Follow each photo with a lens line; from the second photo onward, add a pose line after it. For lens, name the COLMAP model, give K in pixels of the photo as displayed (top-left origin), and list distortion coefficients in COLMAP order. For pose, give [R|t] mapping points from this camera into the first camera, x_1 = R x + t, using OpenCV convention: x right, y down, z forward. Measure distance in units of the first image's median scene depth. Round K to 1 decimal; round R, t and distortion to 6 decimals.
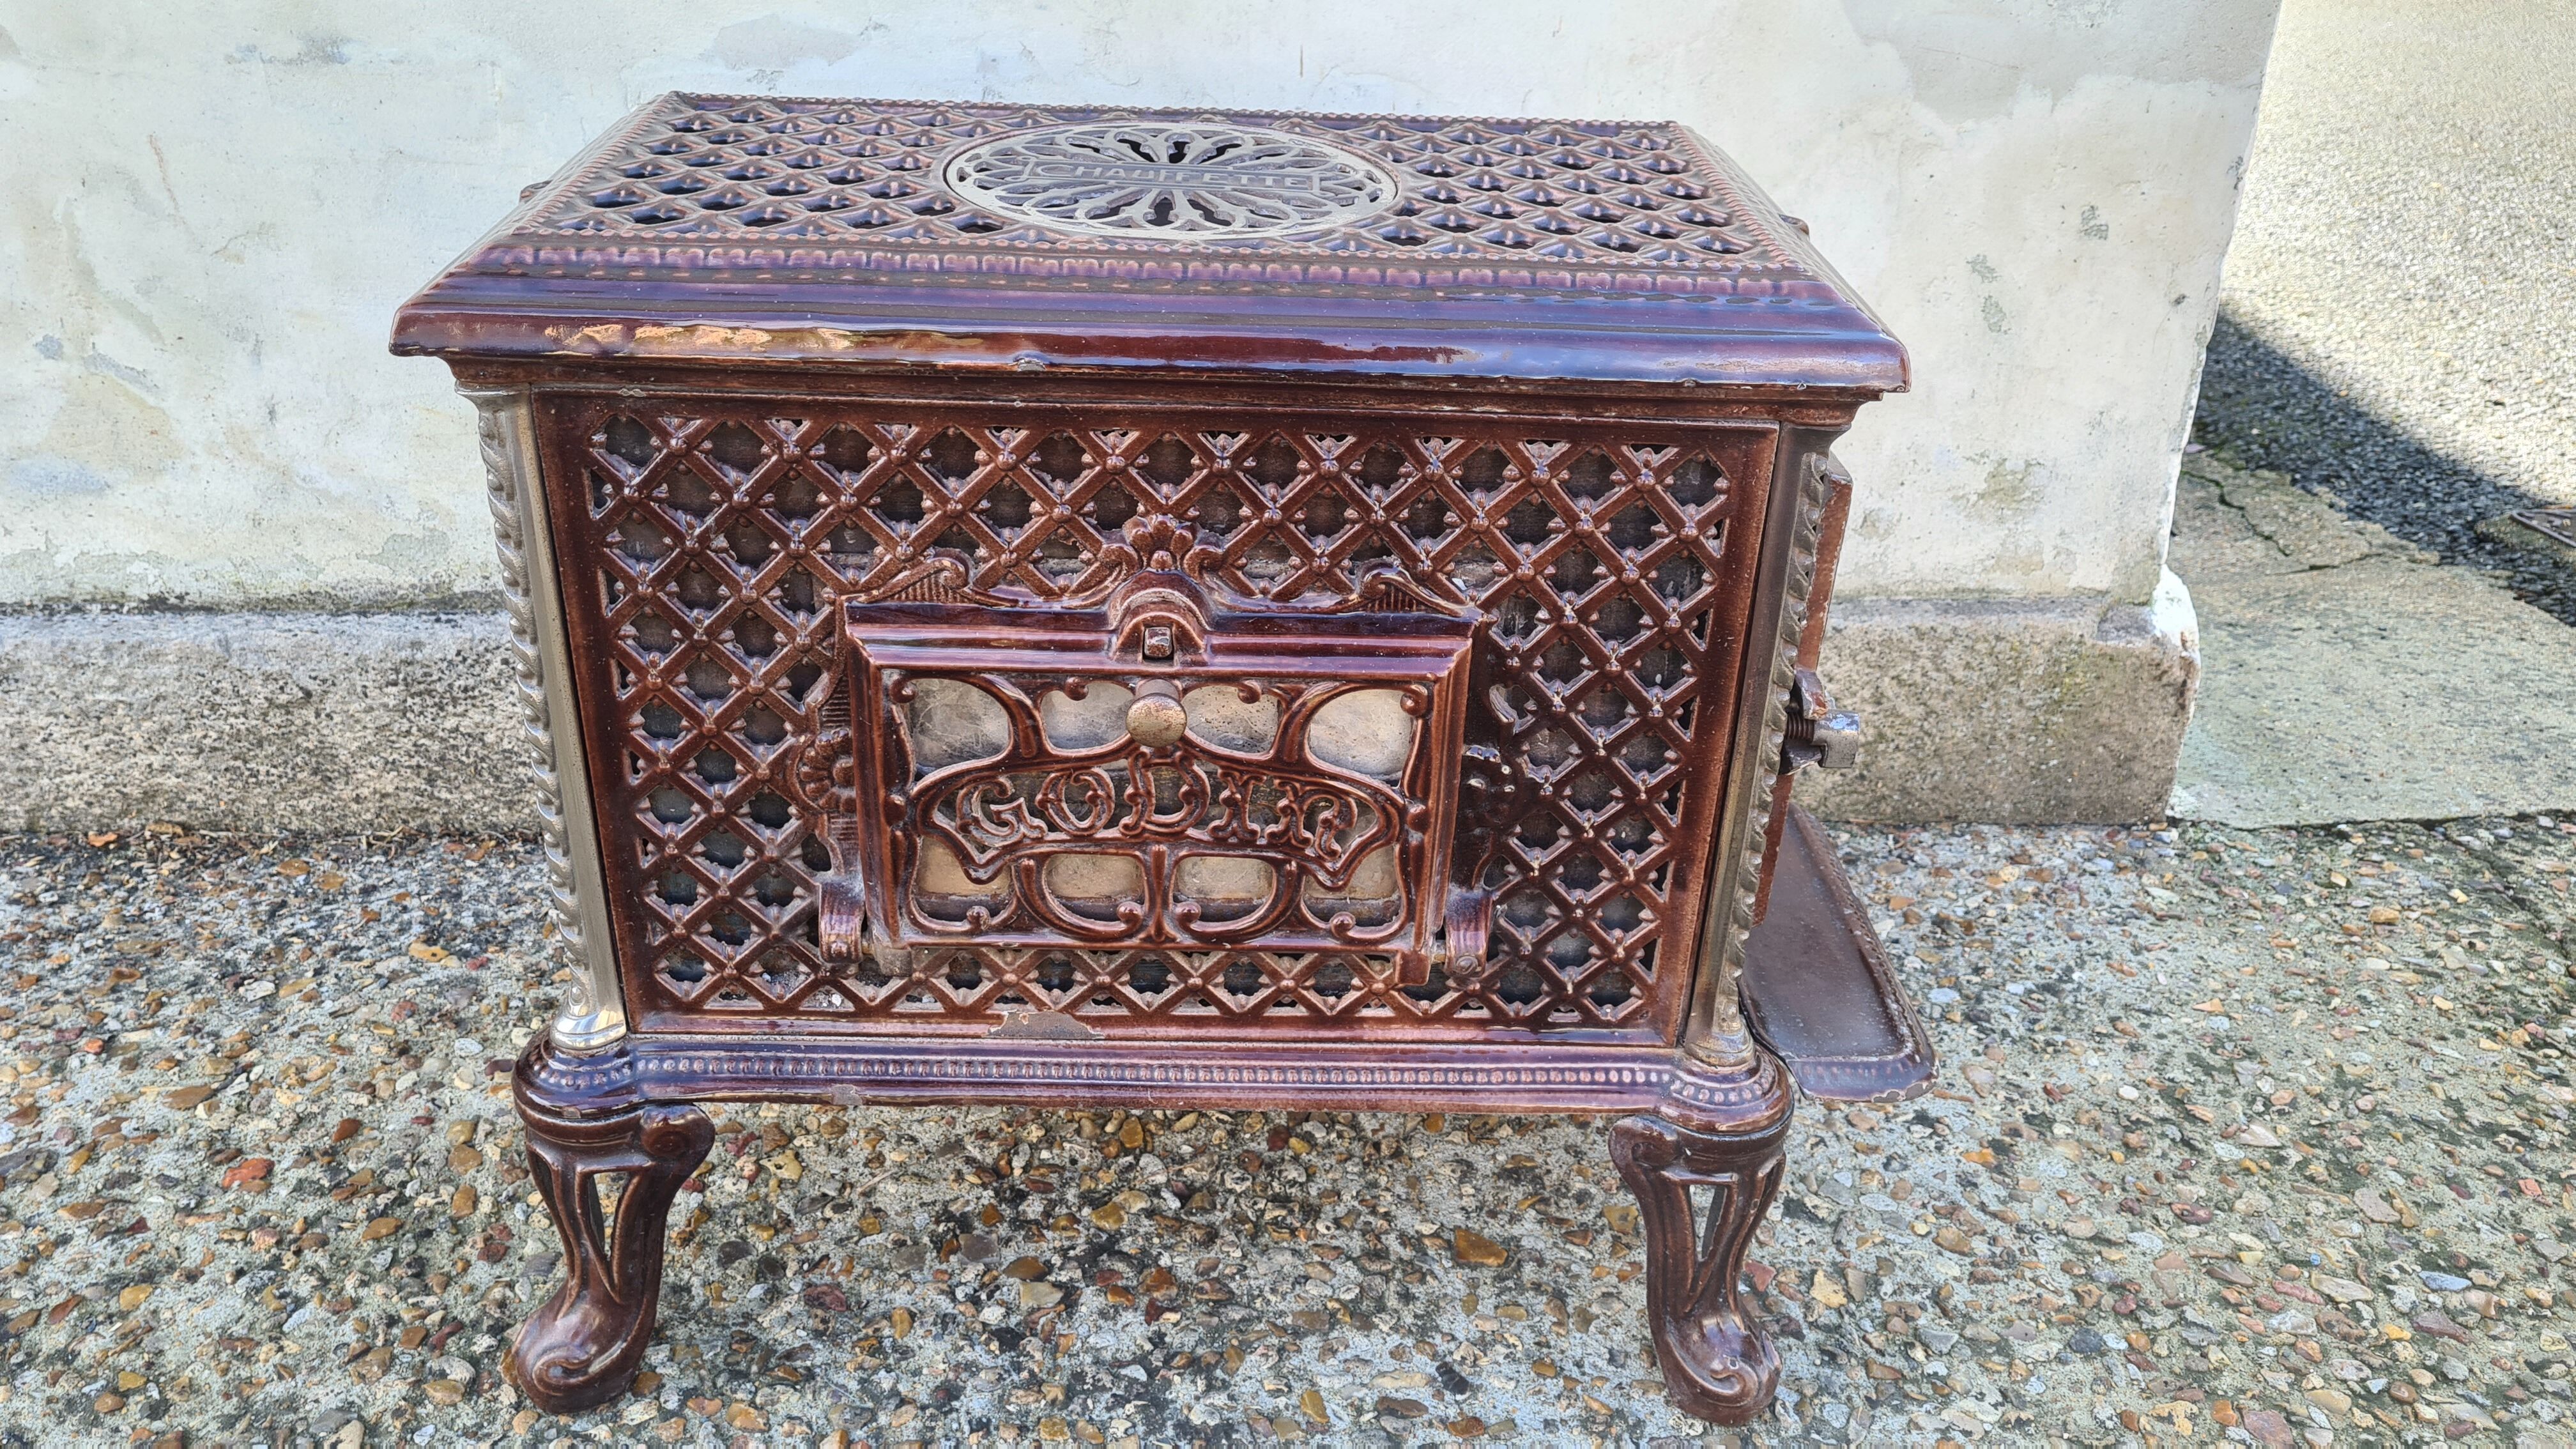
lens RADIAL K [[1949.9, 0, 1278.4], [0, 1949.9, 707.4], [0, 0, 1]] dist [0.025669, -0.032651]
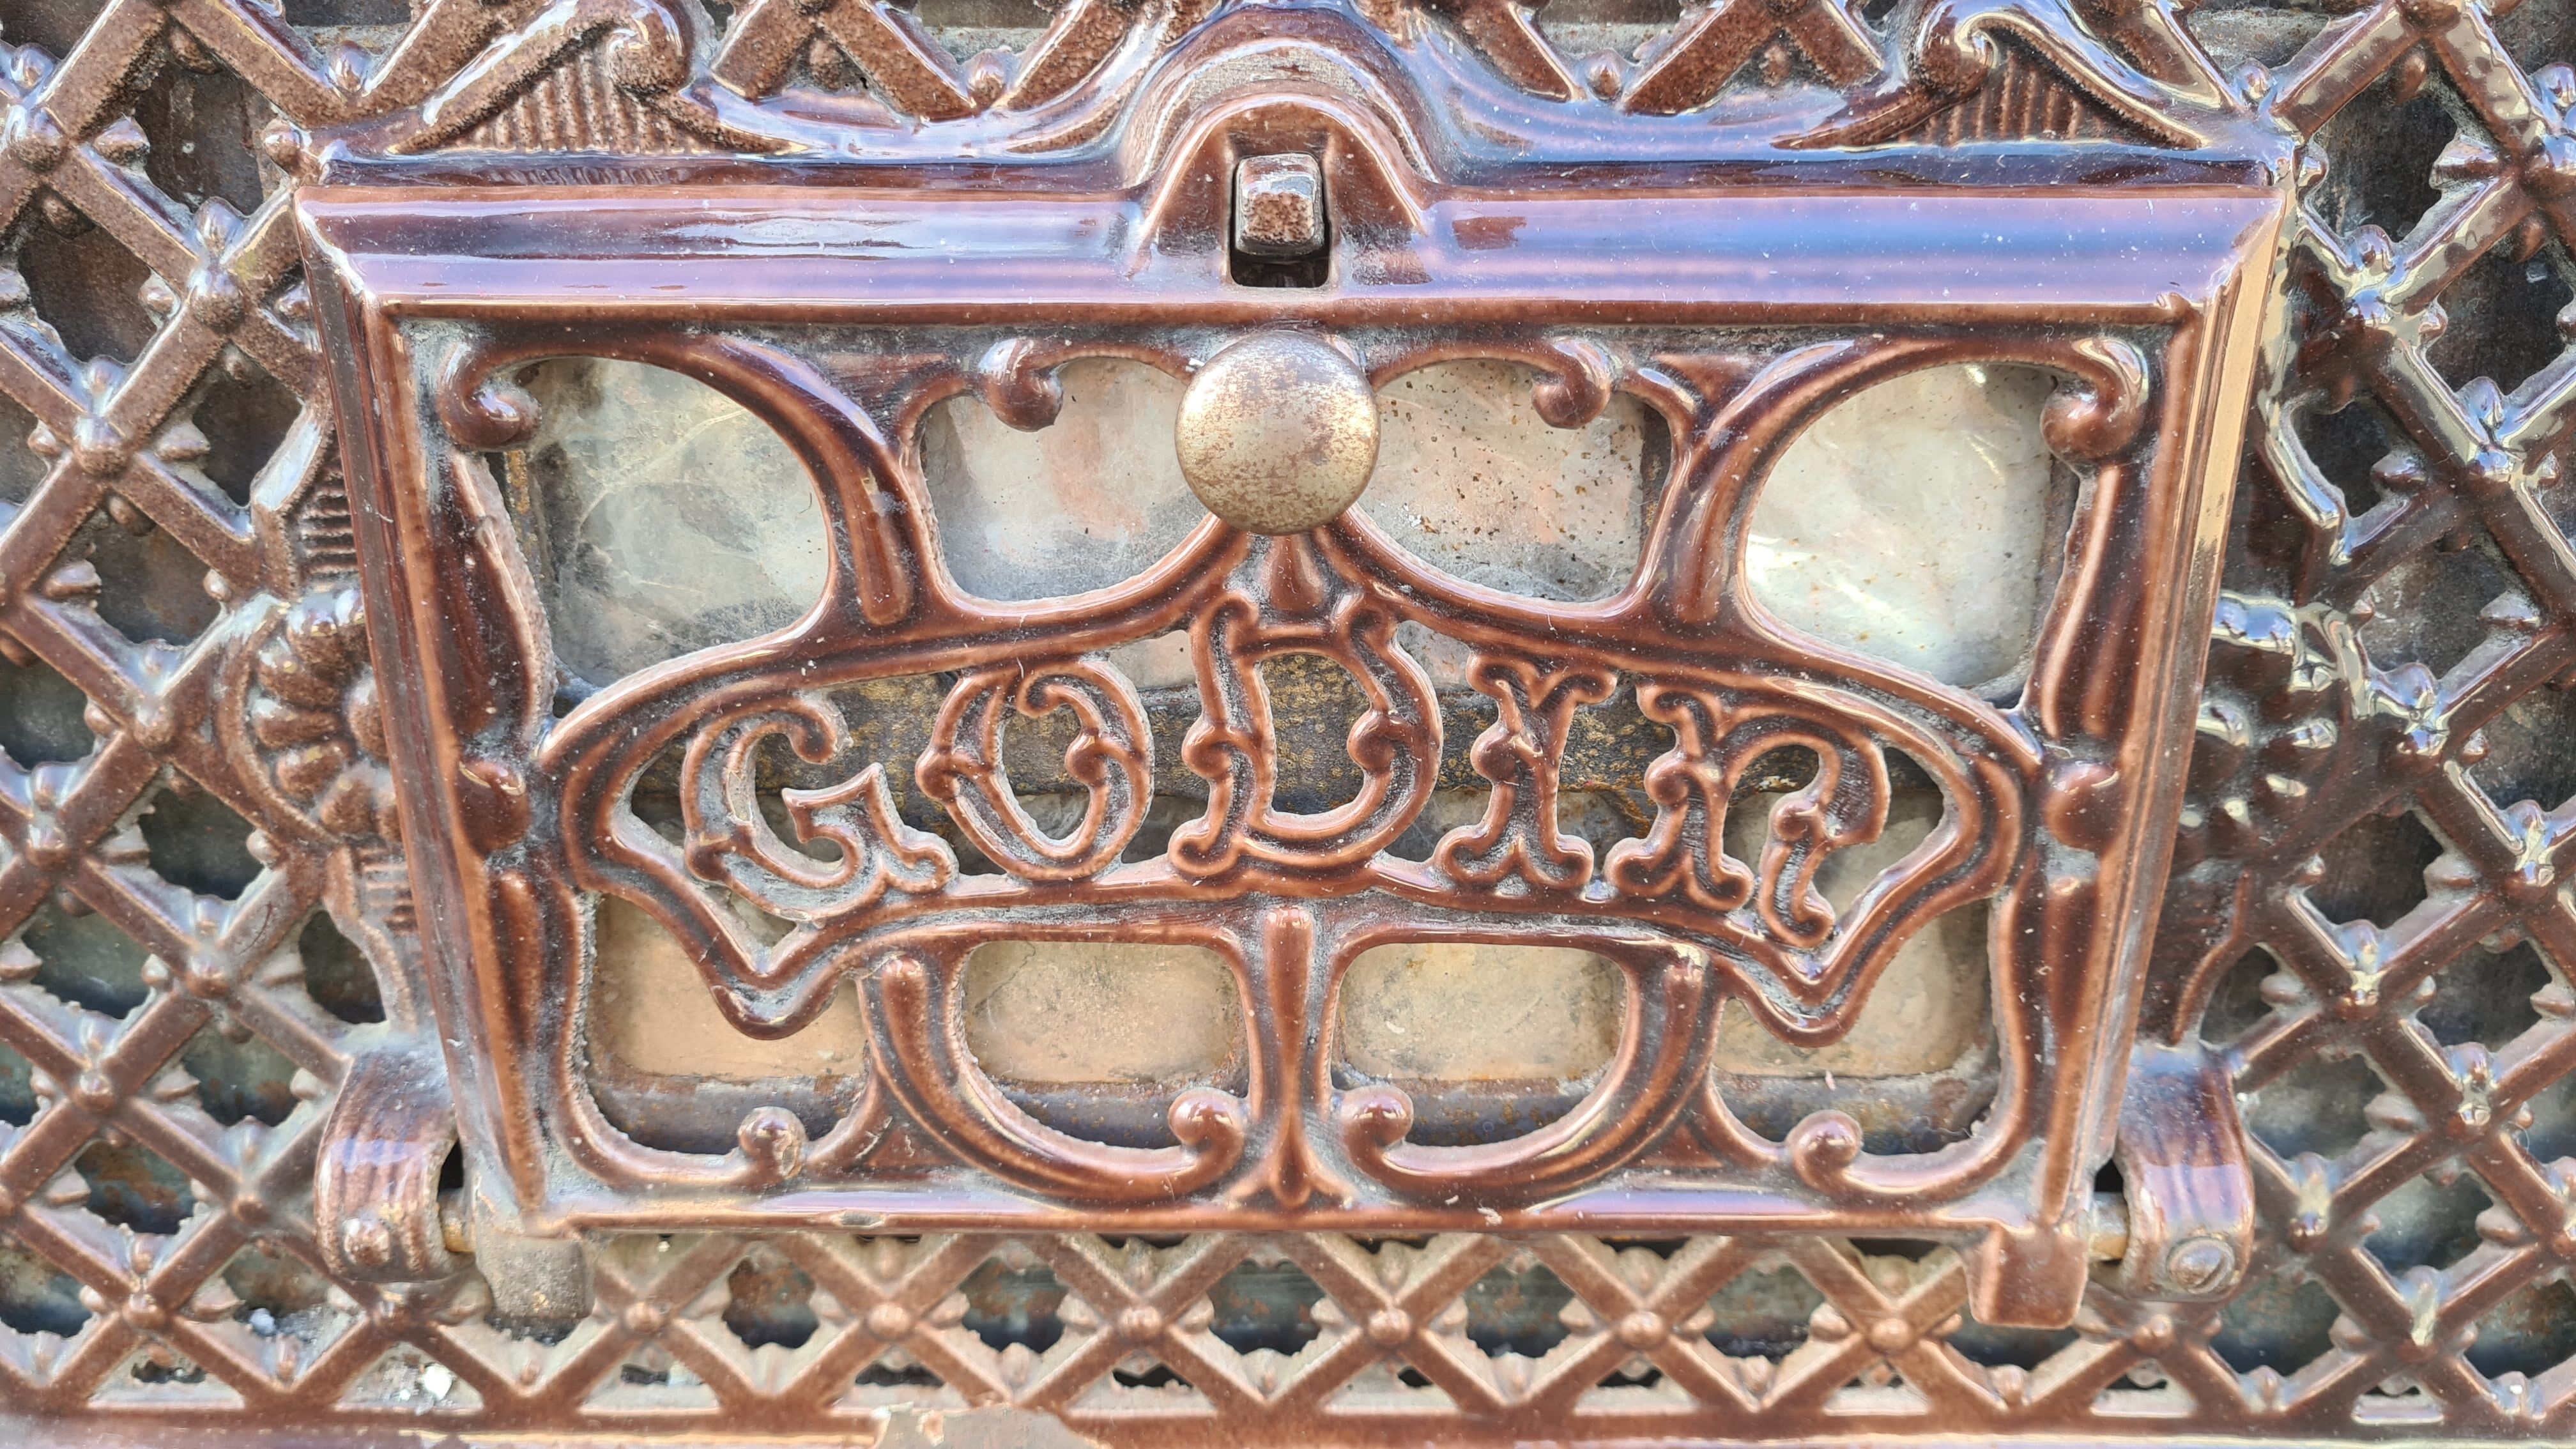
lens RADIAL K [[1949.9, 0, 1296.1], [0, 1949.9, 742.3], [0, 0, 1]] dist [0.025669, -0.032651]
pose [[0.998775, -0.023361, -0.043616, -0.043830], [0.017406, 0.991067, -0.132227, 0.084635], [0.046316, 0.131306, 0.990259, 0.649987]]
